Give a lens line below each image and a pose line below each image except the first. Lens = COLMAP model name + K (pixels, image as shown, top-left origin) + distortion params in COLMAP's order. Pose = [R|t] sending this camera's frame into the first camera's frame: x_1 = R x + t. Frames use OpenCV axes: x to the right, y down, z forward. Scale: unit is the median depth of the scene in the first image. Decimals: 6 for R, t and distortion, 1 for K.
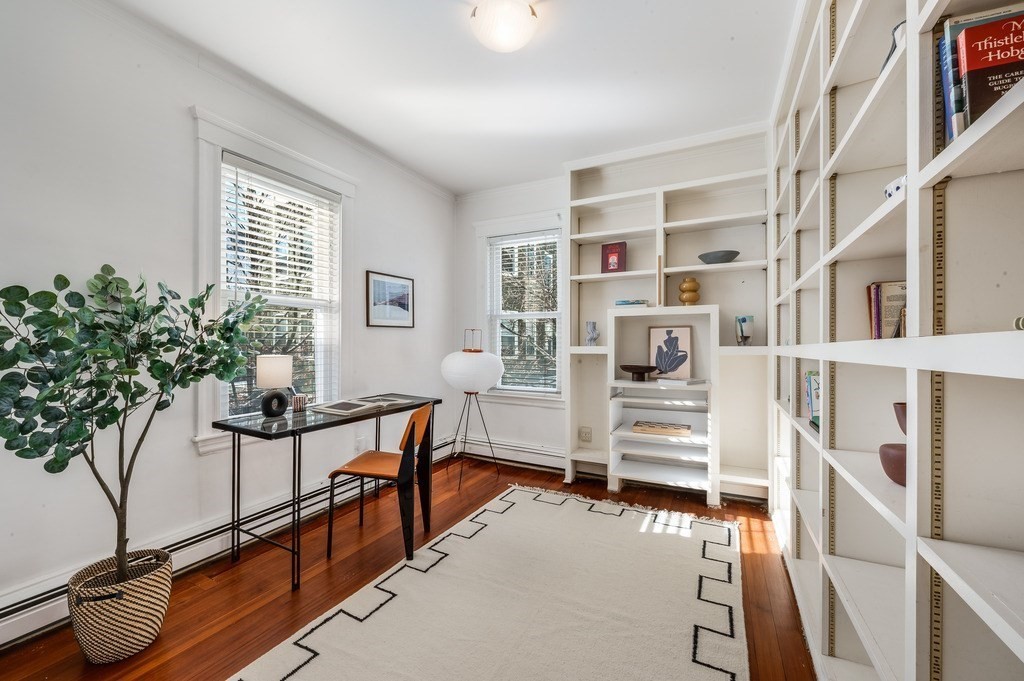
lens RADIAL K [[402.9, 0, 511.2], [0, 402.9, 344.6], [0, 0, 1]] dist [0.000445, 0.000346]
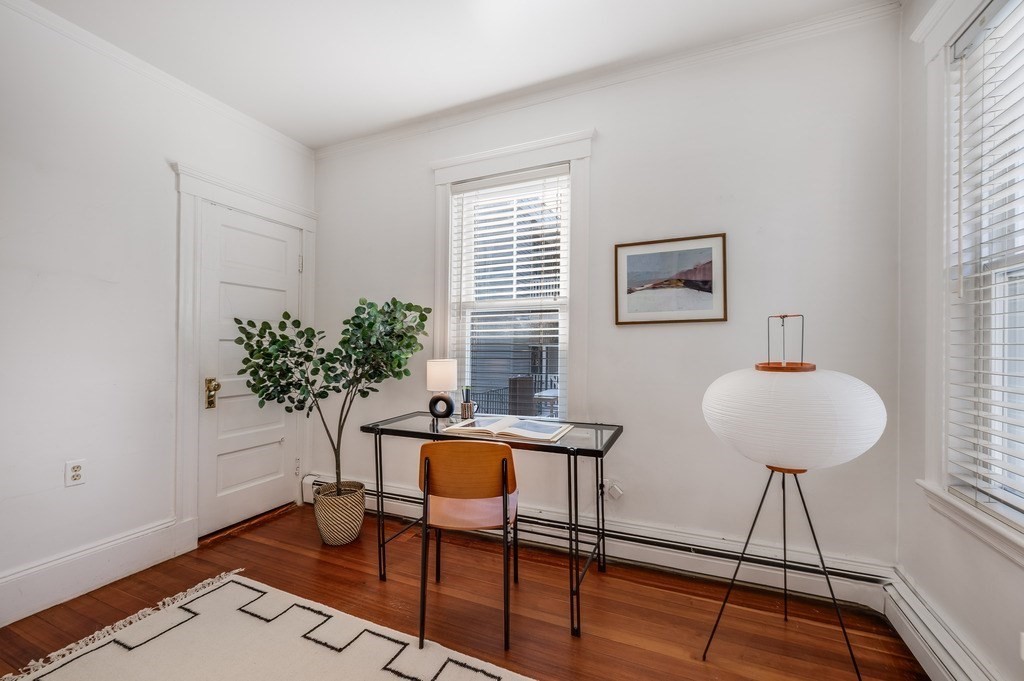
lens RADIAL K [[415.3, 0, 510.7], [0, 415.3, 345.5], [0, 0, 1]] dist [-0.008324, -0.000146]
pose [[0.063749, -0.010460, -0.997911, 0.369234], [-0.006107, 0.999922, -0.010872, 0.000272], [0.997947, 0.006788, 0.063680, 0.808428]]
